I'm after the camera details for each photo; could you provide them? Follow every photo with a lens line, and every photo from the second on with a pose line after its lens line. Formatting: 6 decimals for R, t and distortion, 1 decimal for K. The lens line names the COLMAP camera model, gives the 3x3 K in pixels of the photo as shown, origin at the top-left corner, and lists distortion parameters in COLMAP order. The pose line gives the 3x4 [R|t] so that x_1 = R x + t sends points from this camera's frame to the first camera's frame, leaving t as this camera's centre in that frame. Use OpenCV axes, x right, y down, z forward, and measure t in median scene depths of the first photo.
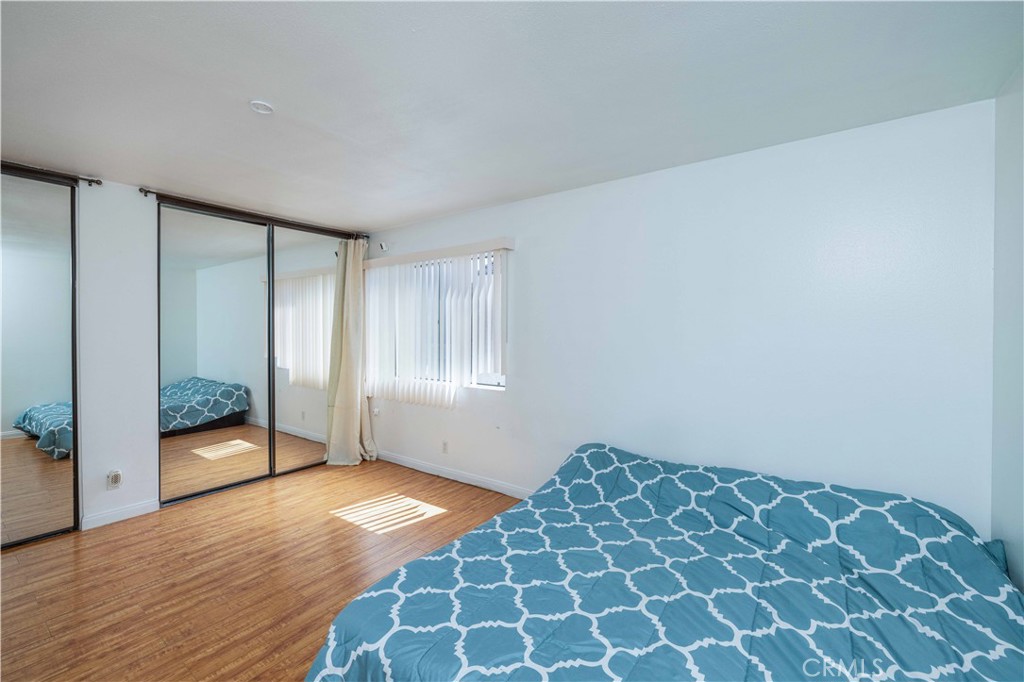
lens RADIAL K [[431.6, 0, 515.0], [0, 431.6, 333.8], [0, 0, 1]] dist [-0.000216, -0.001283]
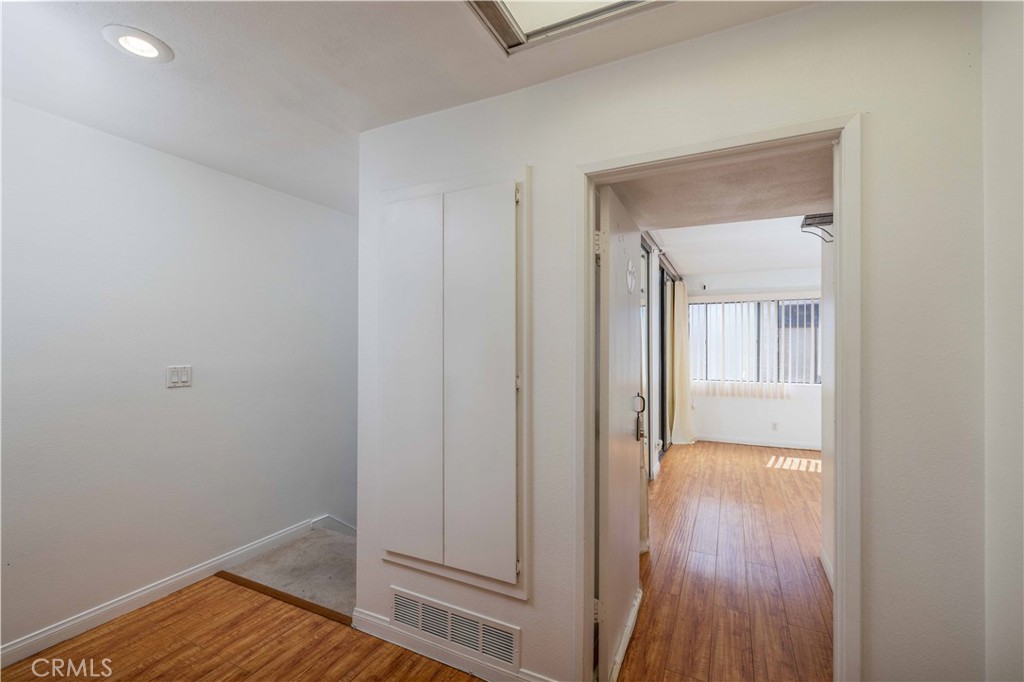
lens RADIAL K [[431.6, 0, 506.3], [0, 431.6, 340.1], [0, 0, 1]] dist [-0.000216, -0.001283]
pose [[0.988481, 0.009301, 0.151059, -1.585799], [-0.006280, 0.999771, -0.020463, 0.002772], [-0.151214, 0.019279, 0.988313, -0.396351]]
